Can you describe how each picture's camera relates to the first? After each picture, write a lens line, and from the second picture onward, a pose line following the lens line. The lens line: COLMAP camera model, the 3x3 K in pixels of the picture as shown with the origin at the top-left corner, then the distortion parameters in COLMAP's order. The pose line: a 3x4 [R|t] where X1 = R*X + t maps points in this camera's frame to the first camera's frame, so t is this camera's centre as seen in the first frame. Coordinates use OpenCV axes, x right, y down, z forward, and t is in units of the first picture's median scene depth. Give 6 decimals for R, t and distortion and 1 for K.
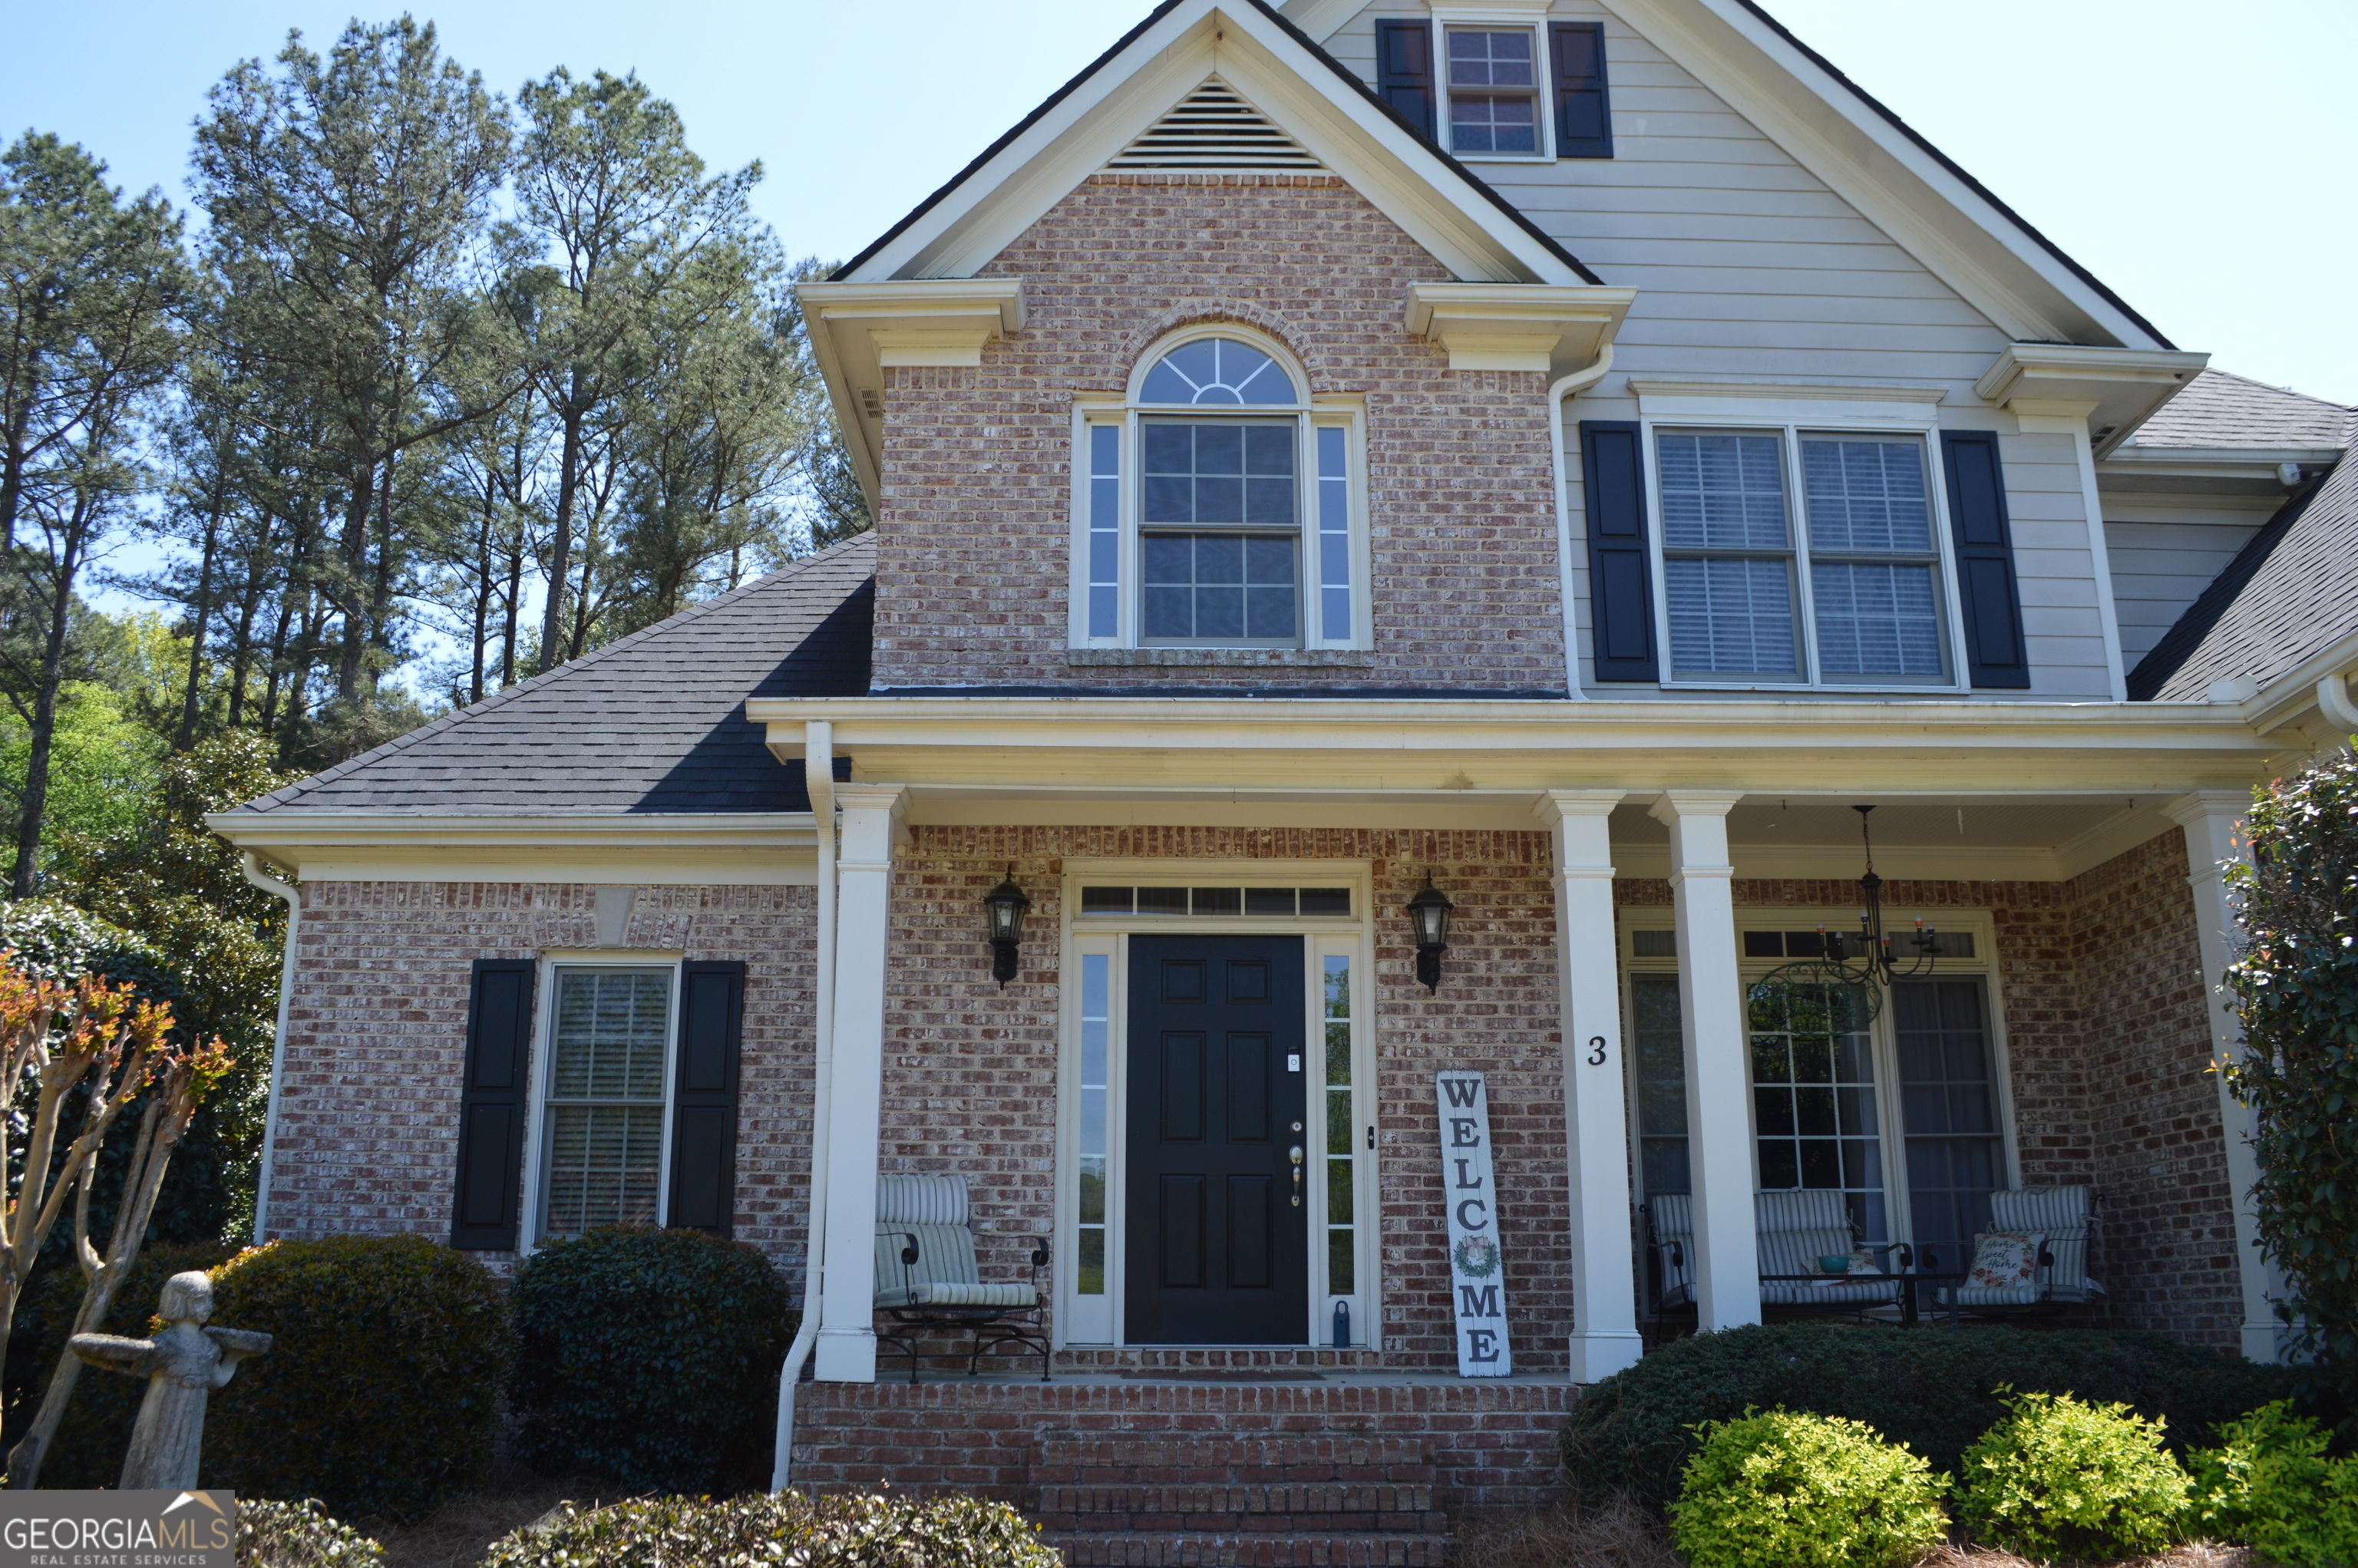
lens RADIAL K [[1880.9, 0, 1165.5], [0, 1880.9, 807.9], [0, 0, 1]] dist [-0.086667, 0.012162]
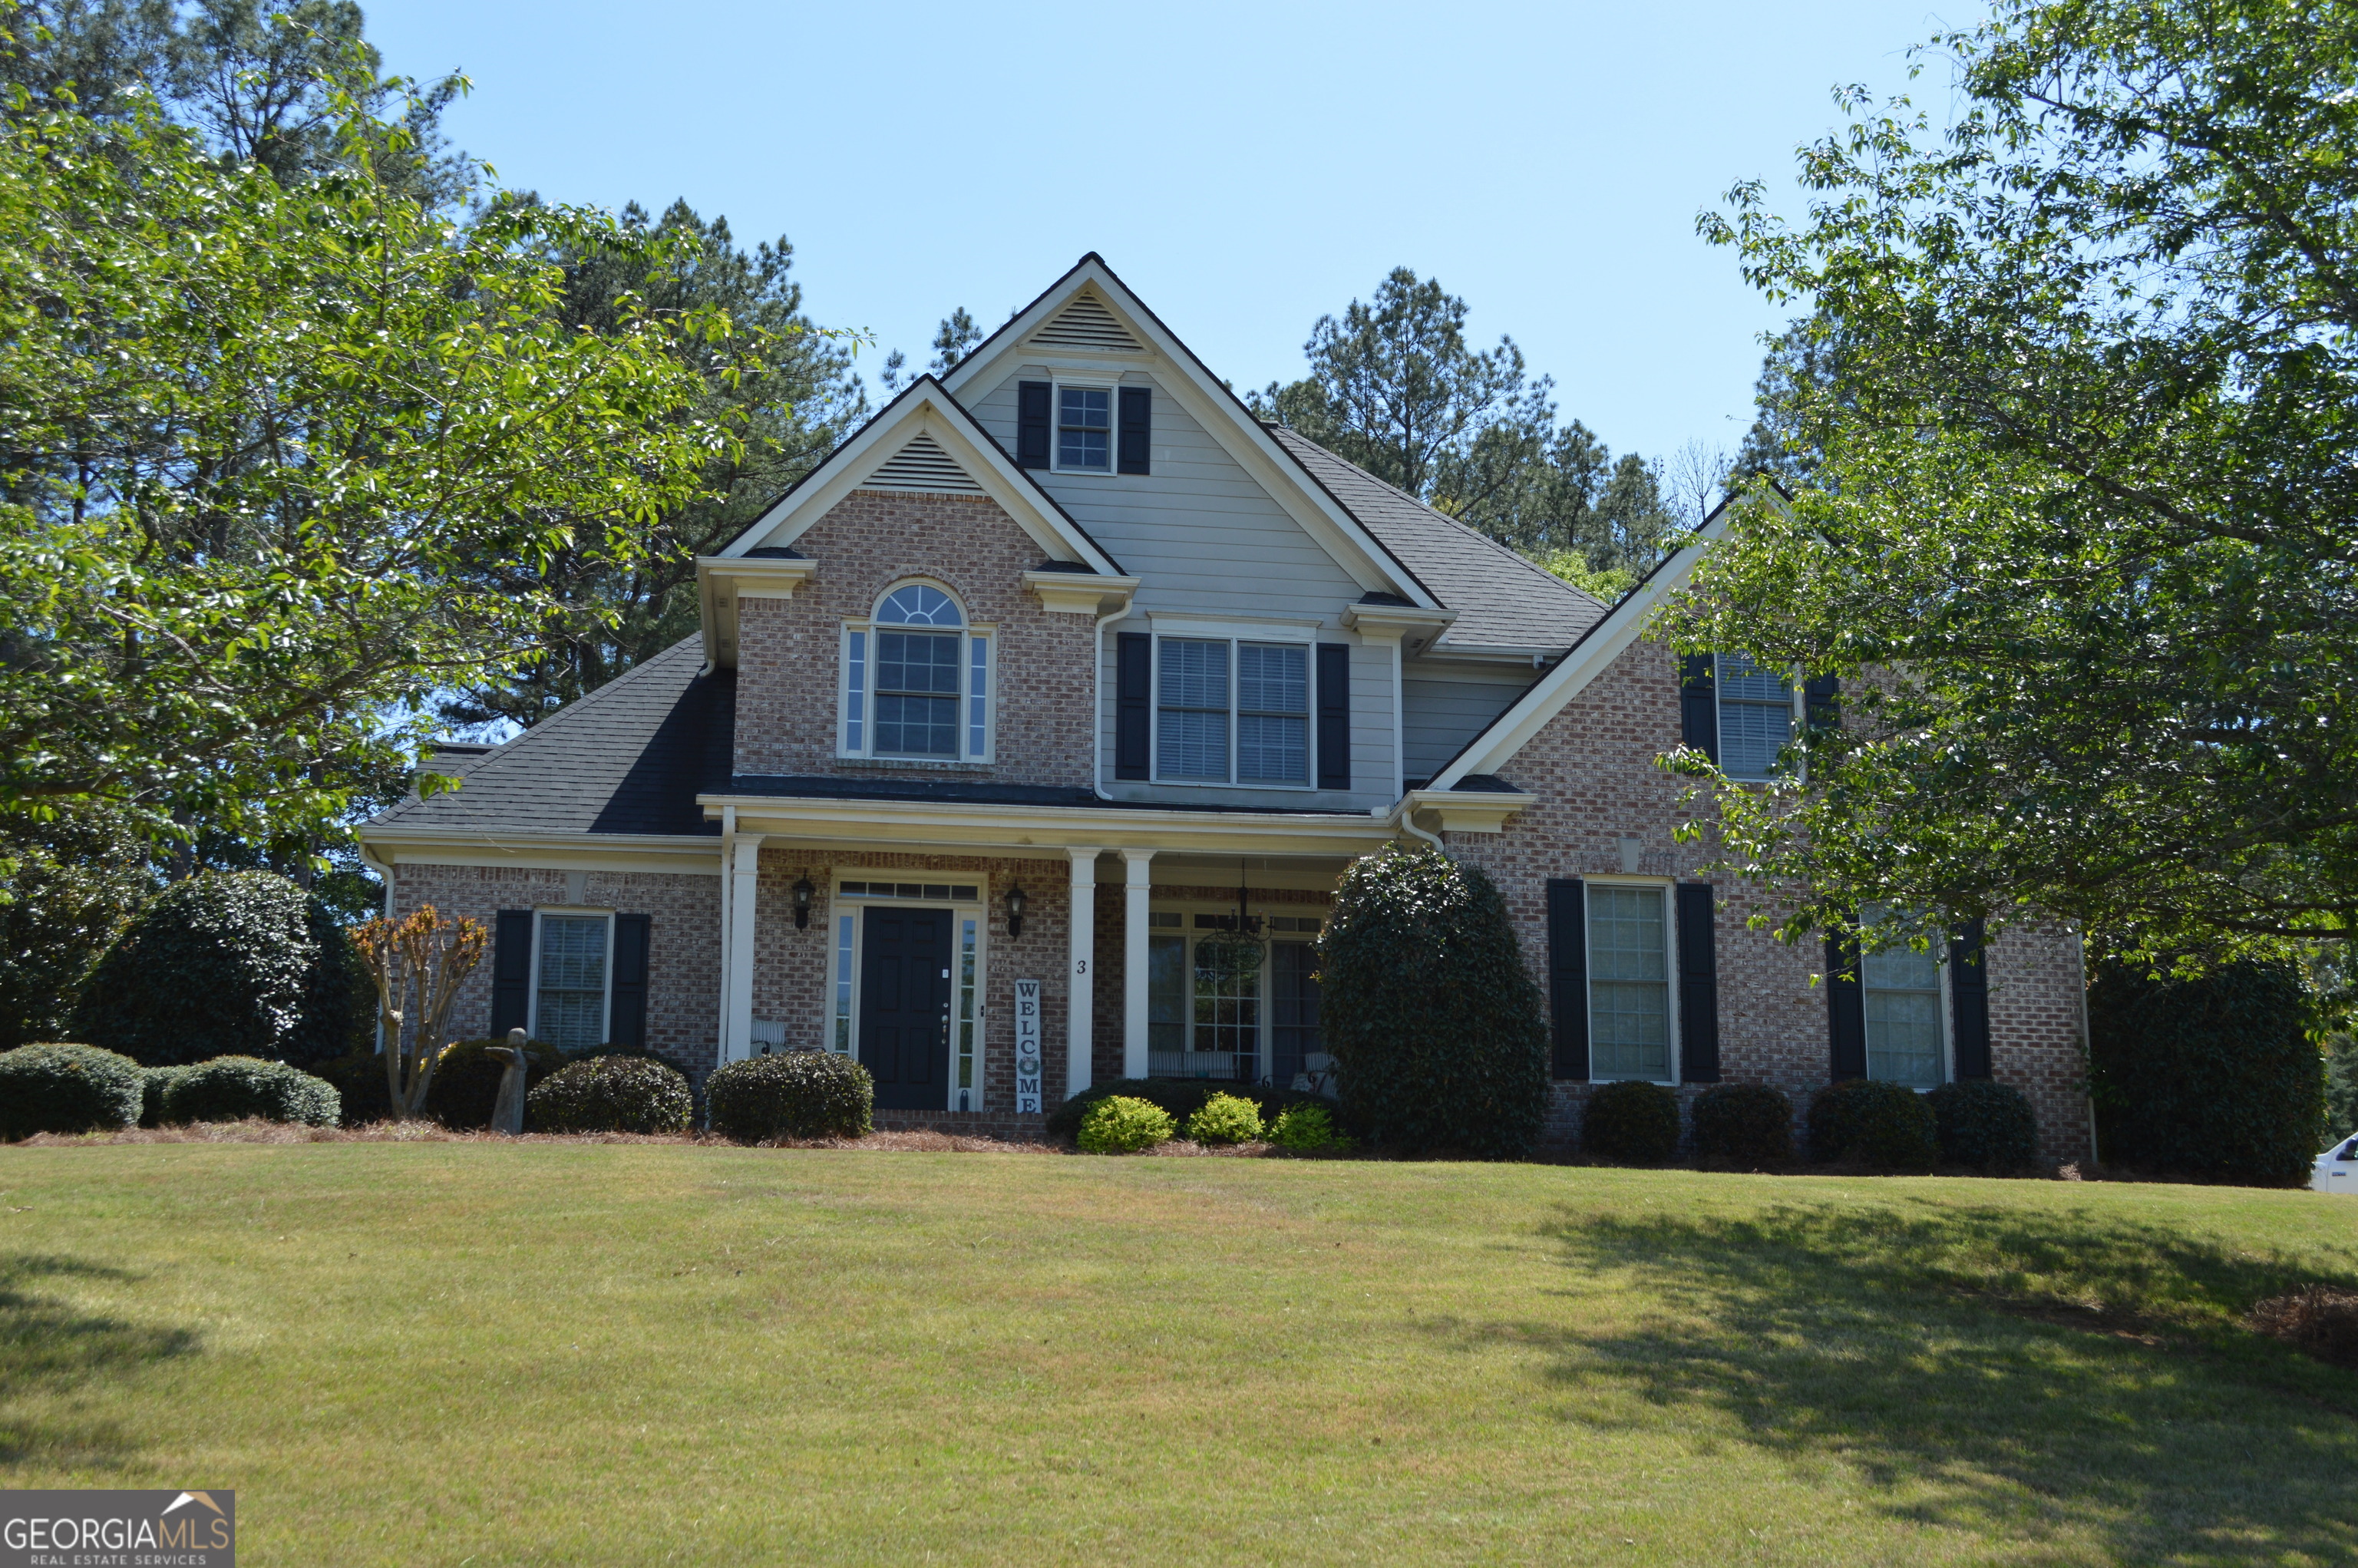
lens RADIAL K [[2689.3, 0, 1190.3], [0, 2689.3, 787.8], [0, 0, 1]] dist [-0.079229, 0.000000]
pose [[0.990201, 0.033921, 0.135465, -0.064181], [-0.037814, 0.998939, 0.026273, -0.139419], [-0.134430, -0.031138, 0.990434, -1.772681]]
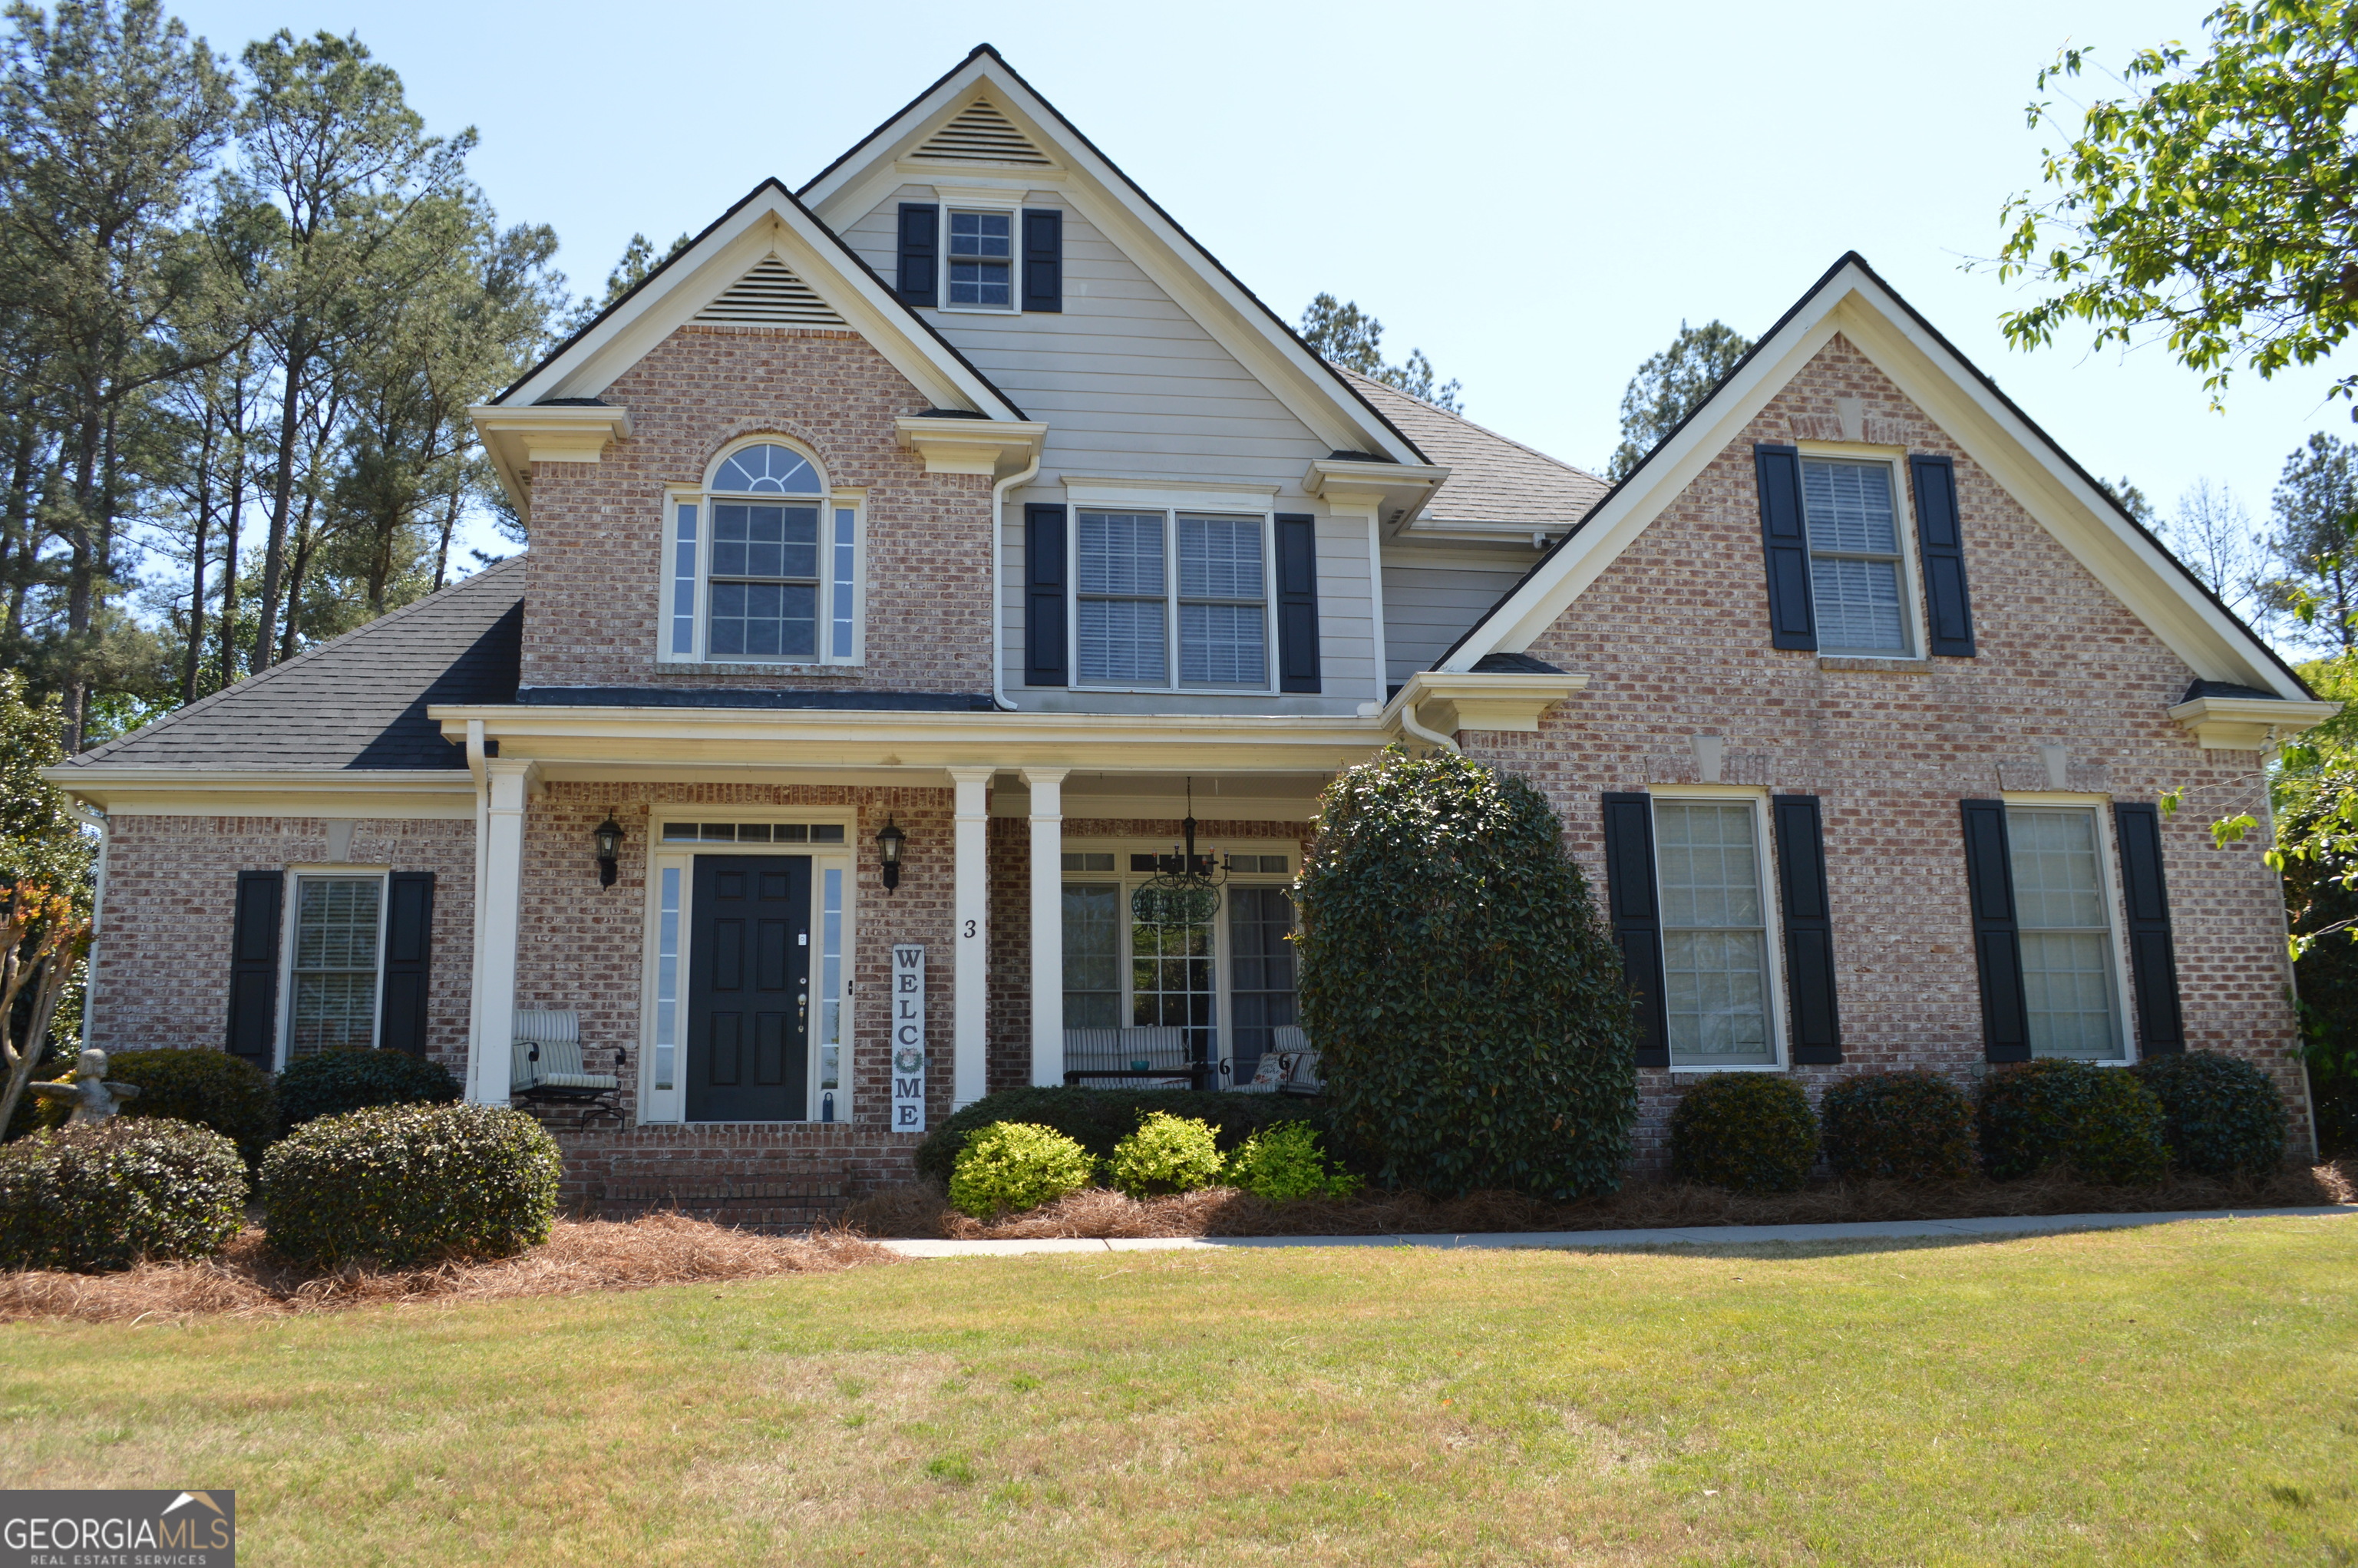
lens RADIAL K [[1880.9, 0, 1171.9], [0, 1880.9, 803.3], [0, 0, 1]] dist [-0.086667, 0.012162]
pose [[0.990325, 0.006420, 0.138617, 0.147501], [-0.012480, 0.999002, 0.042894, -0.041658], [-0.138204, -0.044209, 0.989417, -0.517825]]
